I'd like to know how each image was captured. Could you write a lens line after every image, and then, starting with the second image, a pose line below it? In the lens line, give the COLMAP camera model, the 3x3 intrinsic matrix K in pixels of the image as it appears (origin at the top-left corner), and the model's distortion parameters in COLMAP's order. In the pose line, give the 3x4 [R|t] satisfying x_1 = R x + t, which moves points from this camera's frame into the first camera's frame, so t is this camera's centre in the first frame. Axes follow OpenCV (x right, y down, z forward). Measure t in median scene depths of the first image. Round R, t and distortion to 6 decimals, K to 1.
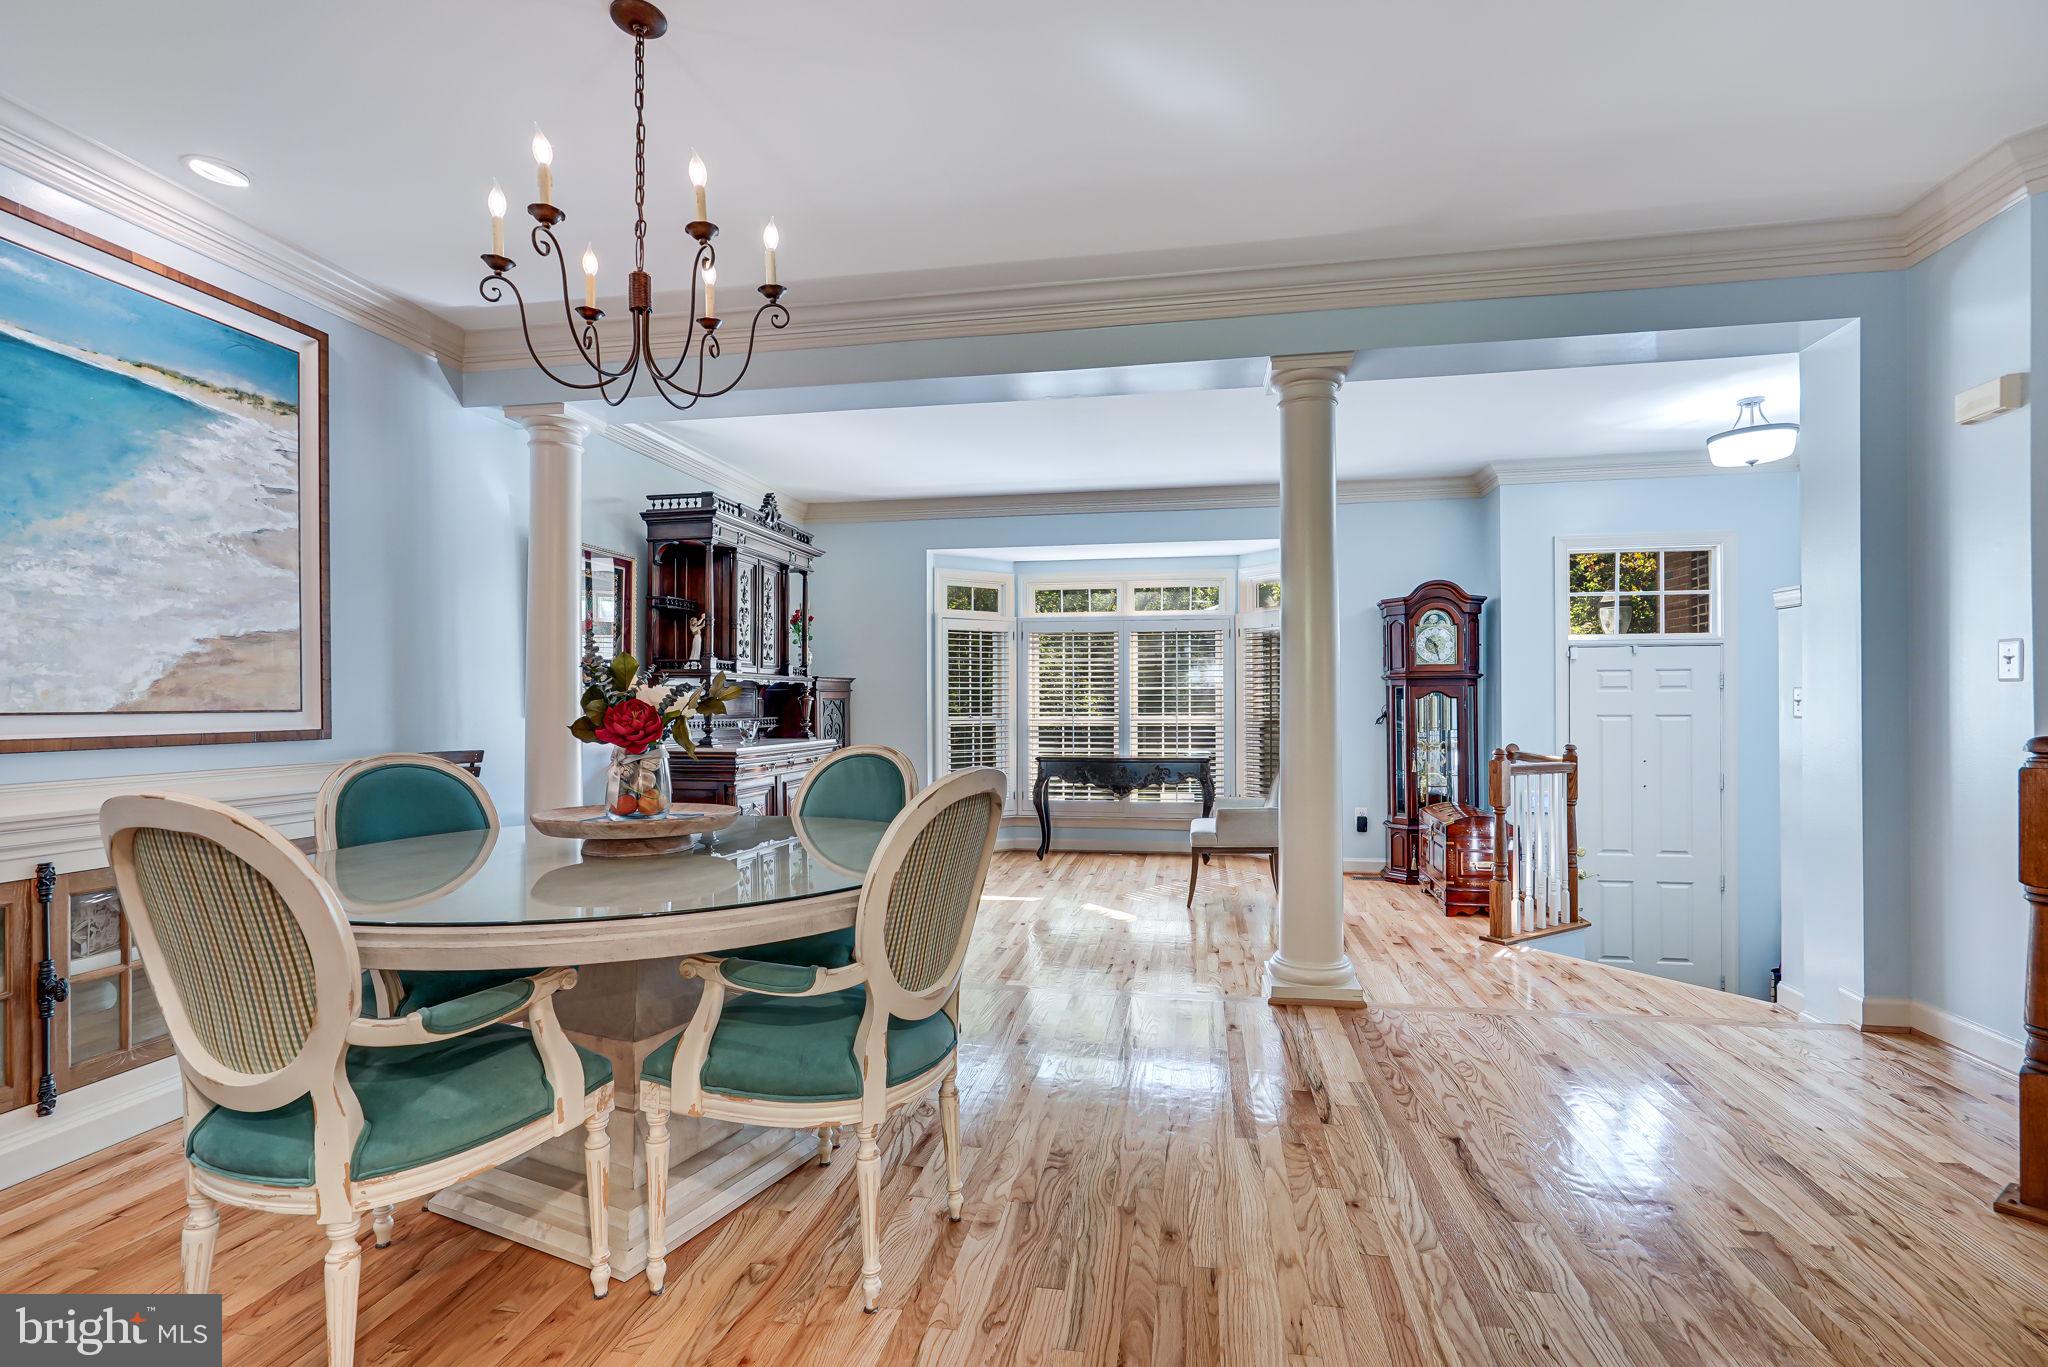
lens RADIAL K [[943.5, 0, 1031.9], [0, 943.5, 702.3], [0, 0, 1]] dist [-0.001038, 0.000548]
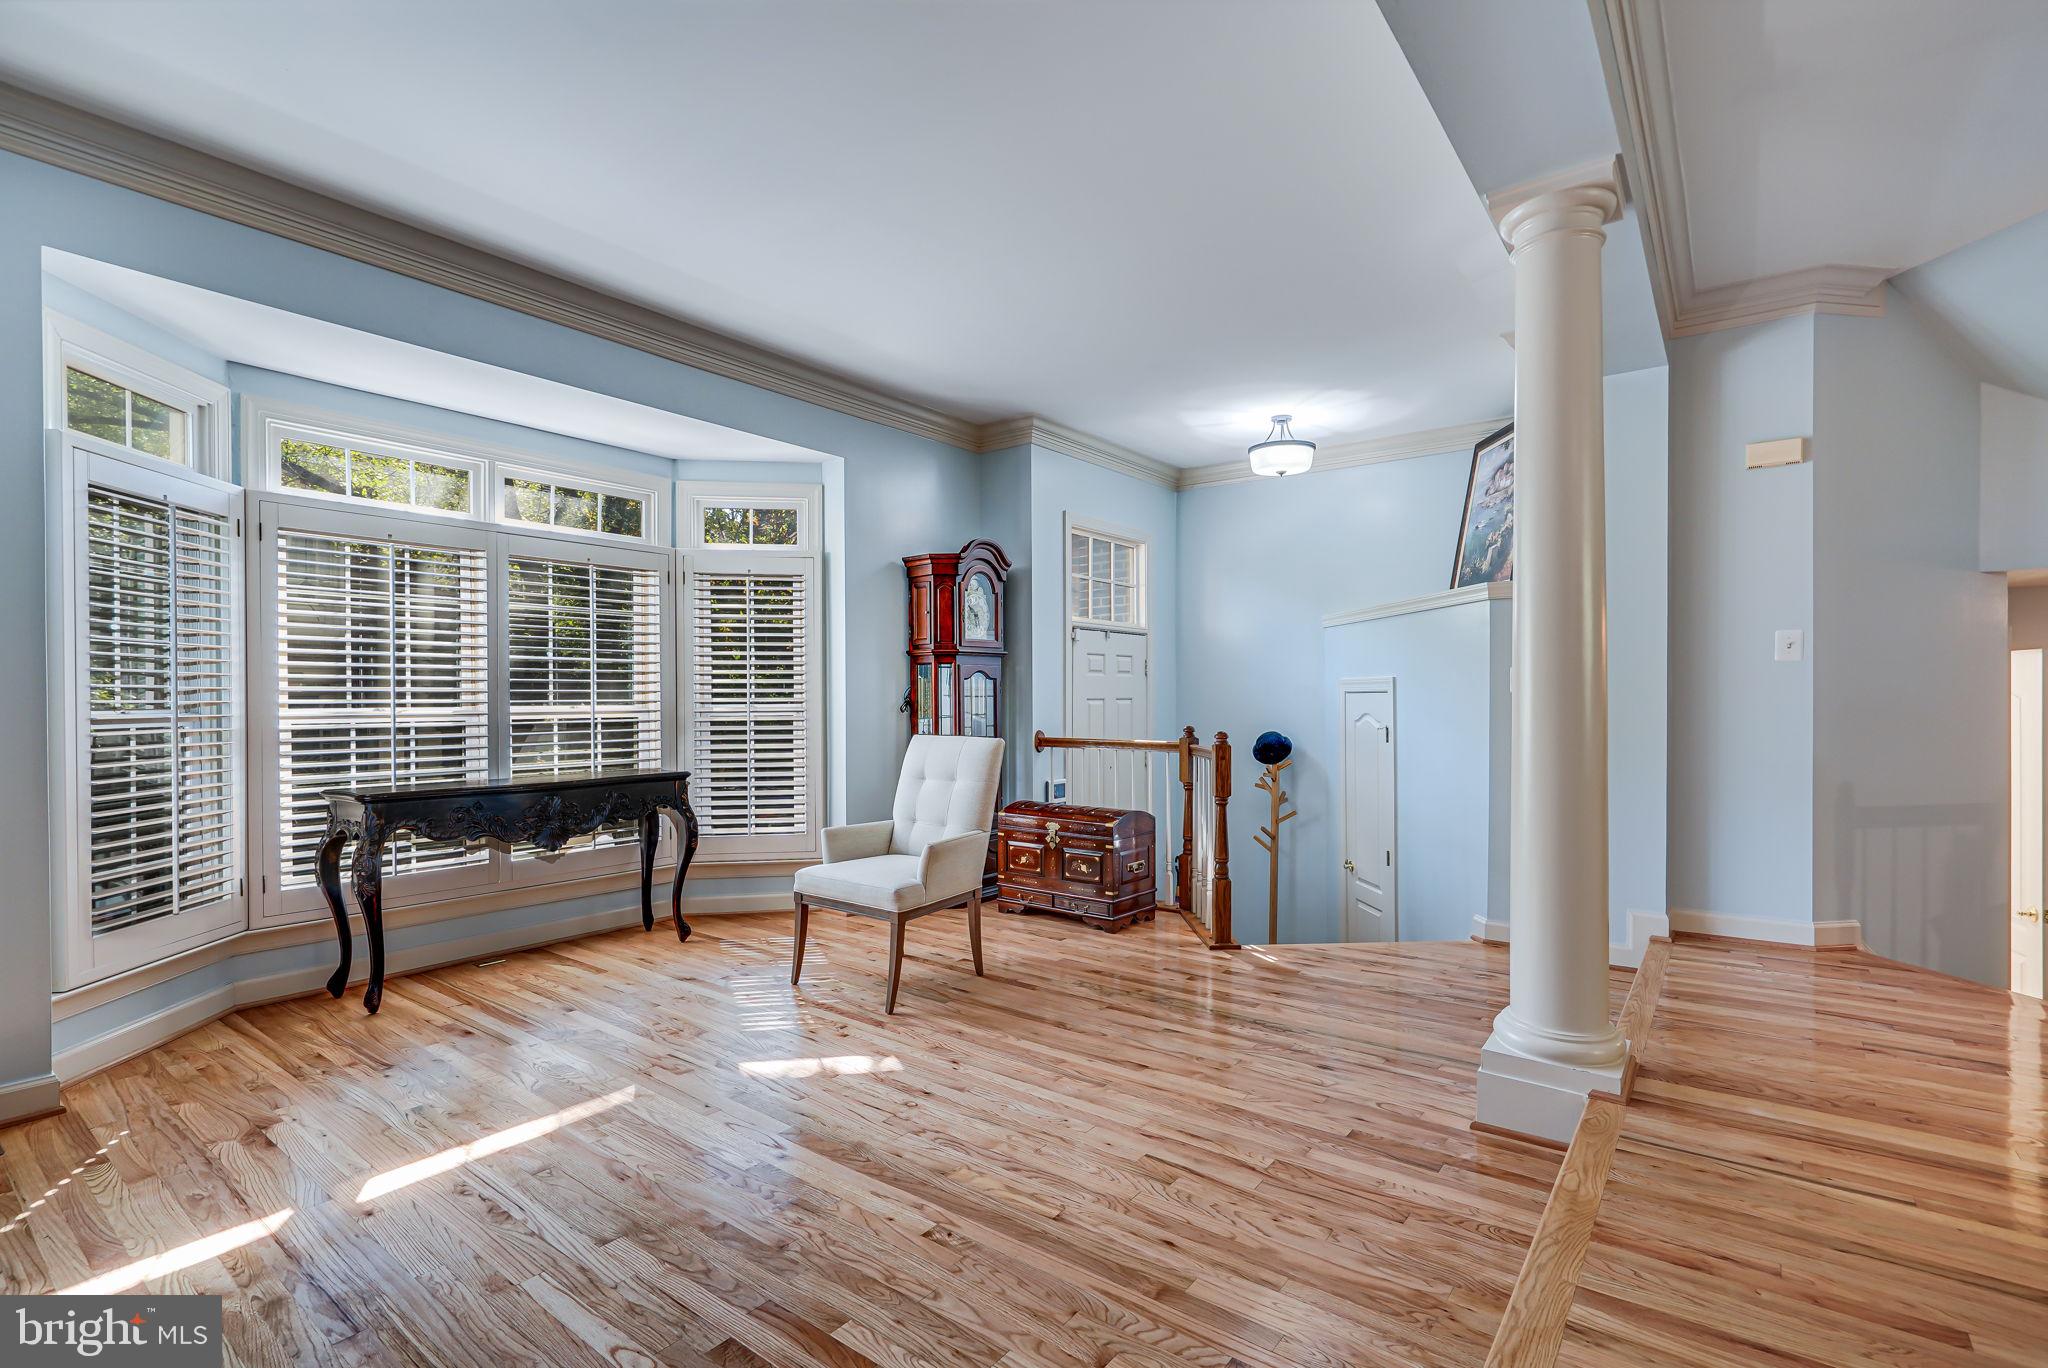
lens RADIAL K [[943.5, 0, 1031.9], [0, 943.5, 702.8], [0, 0, 1]] dist [-0.001038, 0.000548]
pose [[0.455803, -0.003912, 0.890072, -0.635554], [0.002225, 0.999992, 0.003255, 0.029415], [-0.890078, 0.000496, 0.455808, 1.240782]]
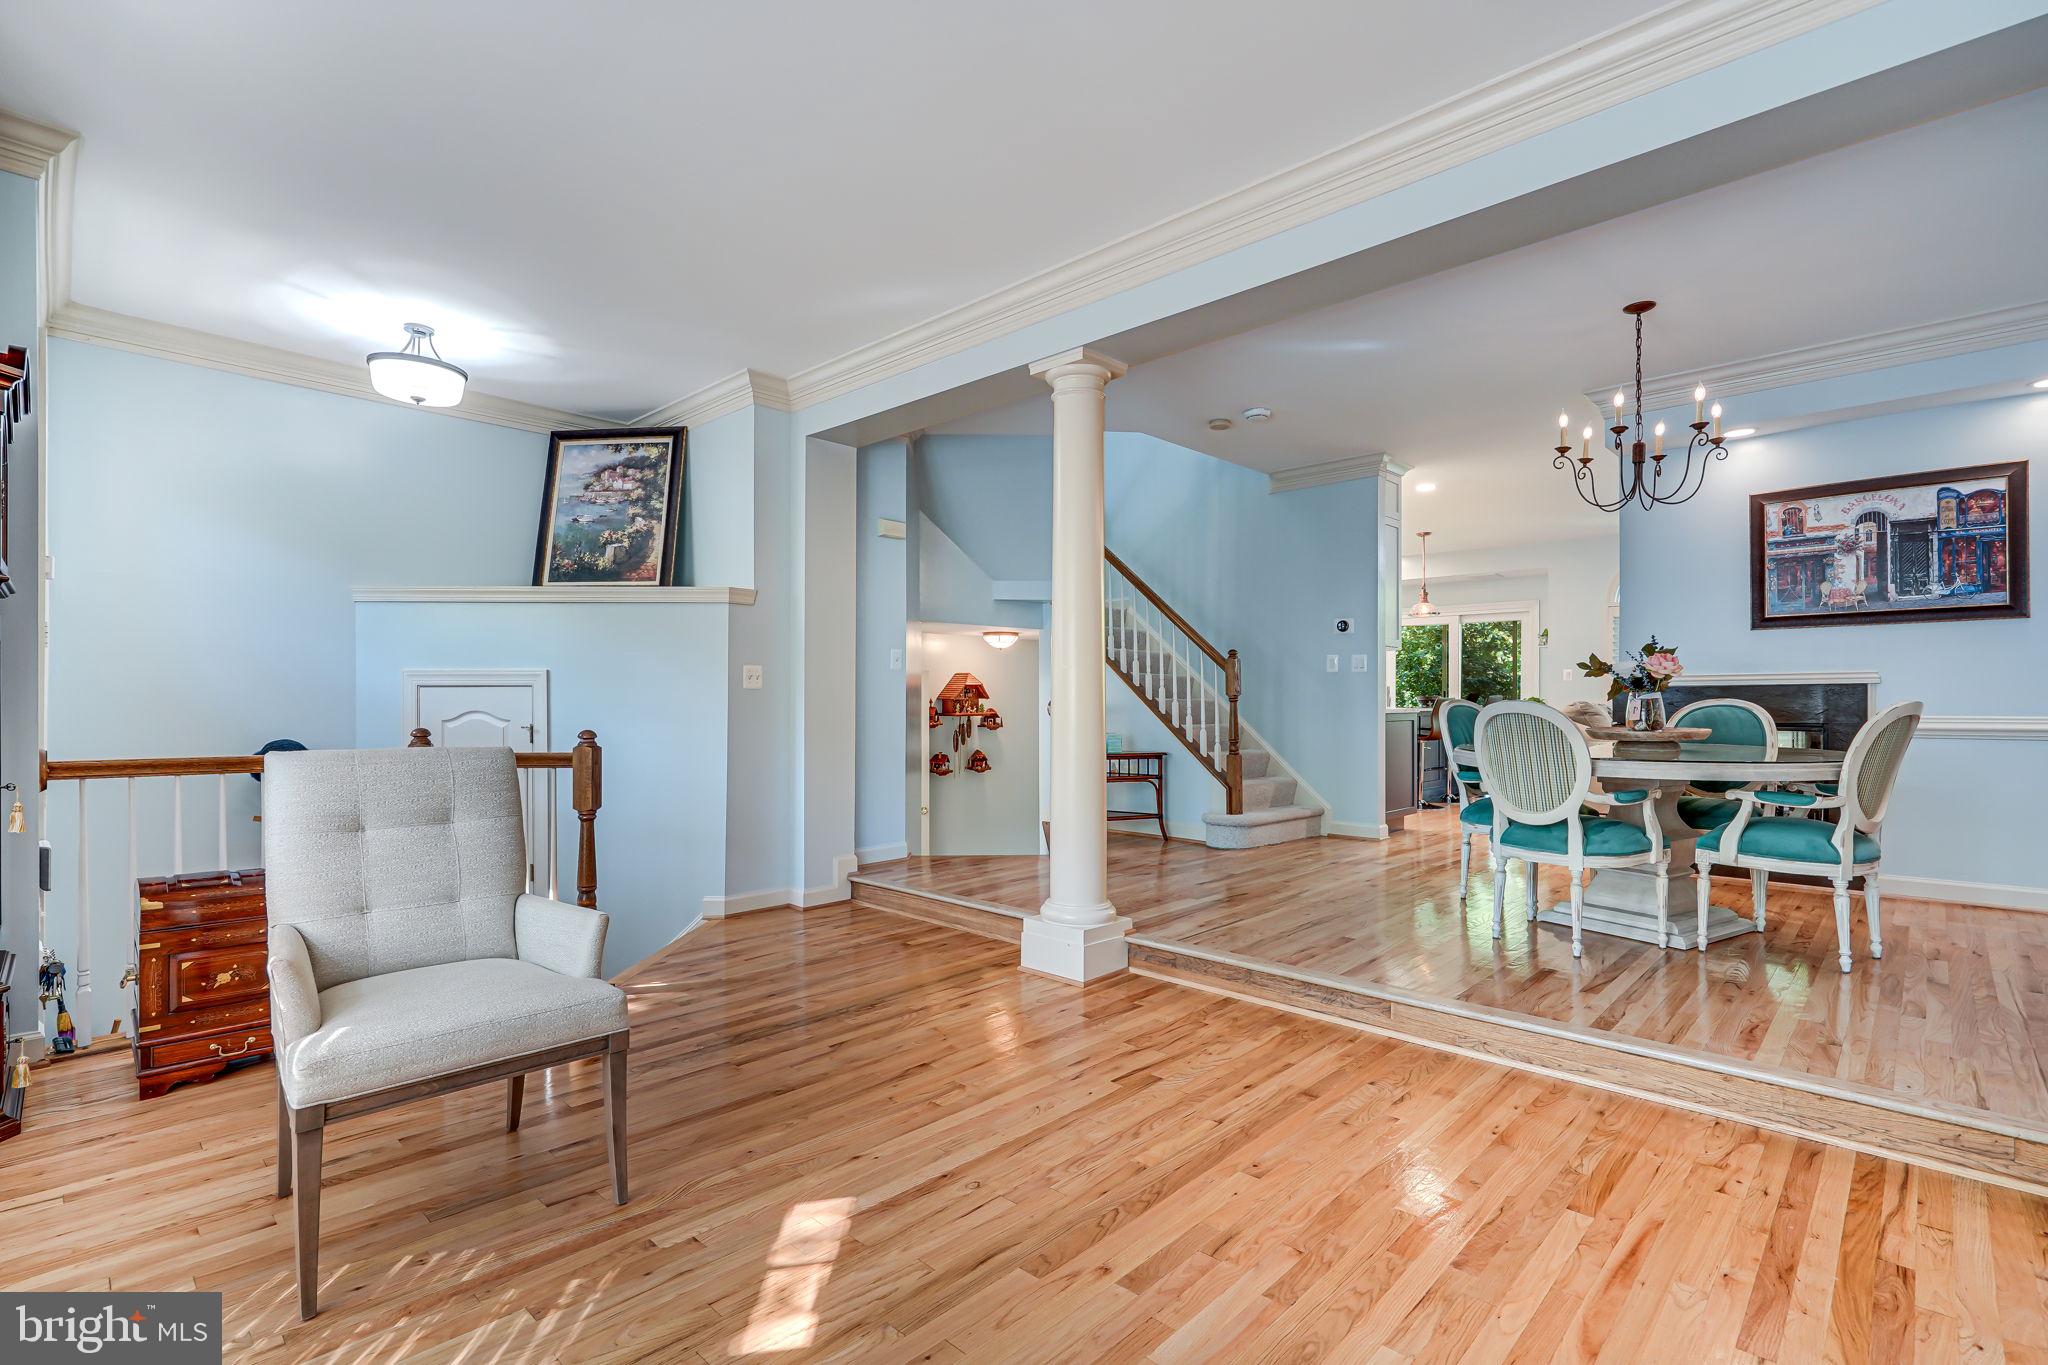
lens RADIAL K [[943.5, 0, 1031.9], [0, 943.5, 701.3], [0, 0, 1]] dist [-0.001038, 0.000548]
pose [[-0.834374, 0.002939, 0.551191, -0.319636], [0.001013, 0.999992, -0.003799, 0.049116], [-0.551198, -0.002612, -0.834371, 2.340375]]
